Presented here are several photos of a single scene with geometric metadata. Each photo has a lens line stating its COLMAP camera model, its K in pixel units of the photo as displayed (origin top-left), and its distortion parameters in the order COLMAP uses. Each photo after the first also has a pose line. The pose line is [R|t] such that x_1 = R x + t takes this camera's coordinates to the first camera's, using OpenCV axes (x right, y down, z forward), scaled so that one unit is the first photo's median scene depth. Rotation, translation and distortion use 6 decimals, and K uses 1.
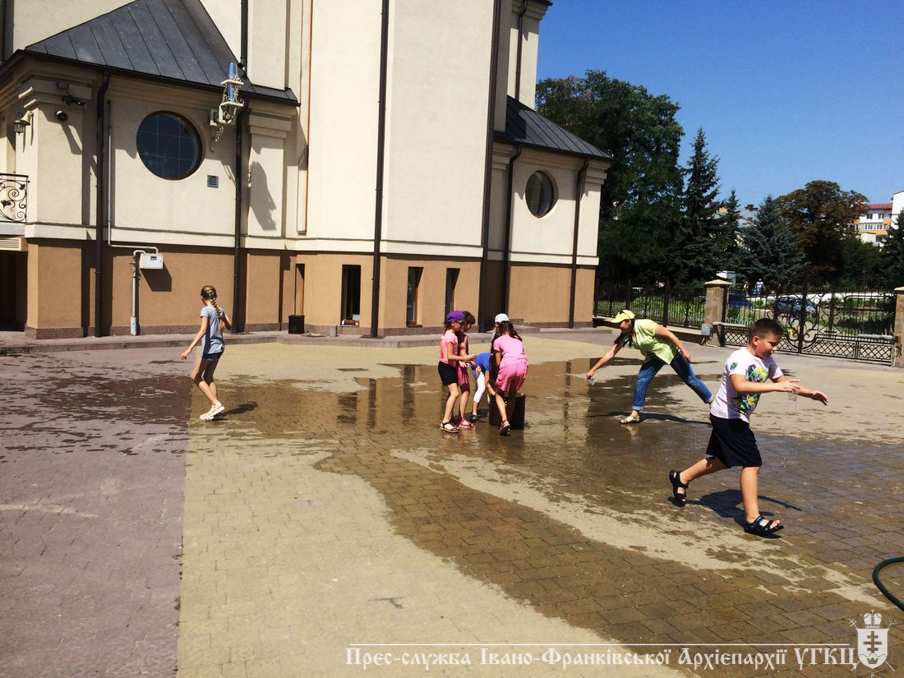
lens RADIAL K [[767.4, 0, 451.2], [0, 767.4, 343.0], [0, 0, 1]] dist [0.078939, -0.114183]
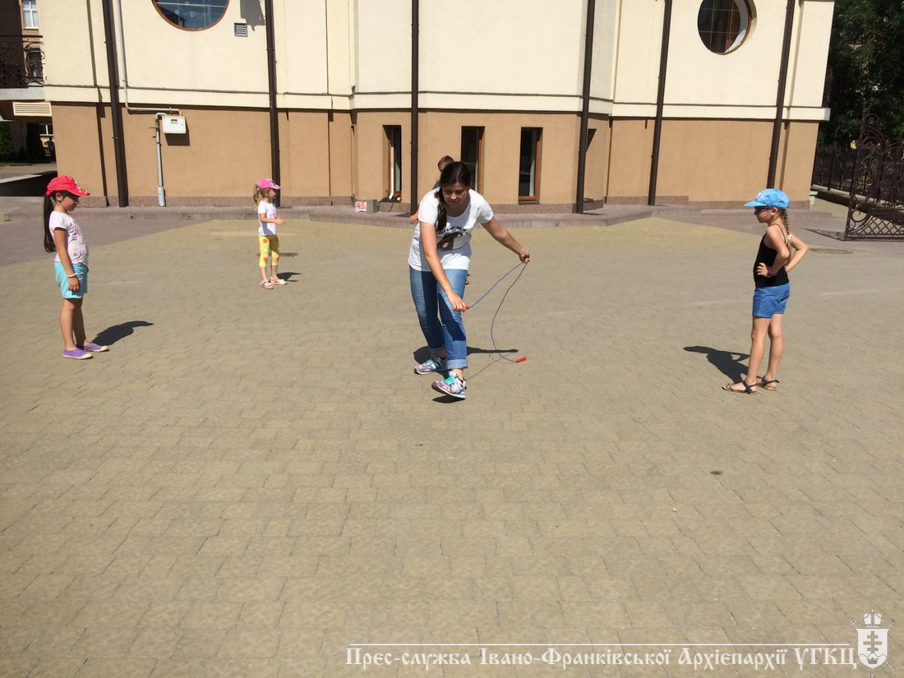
lens RADIAL K [[767.4, 0, 451.1], [0, 767.4, 336.8], [0, 0, 1]] dist [0.078939, -0.114183]
pose [[0.898979, 0.097130, -0.427087, 0.301313], [-0.028748, 0.986083, 0.163747, -0.016810], [0.437048, -0.134927, 0.889260, 0.276097]]
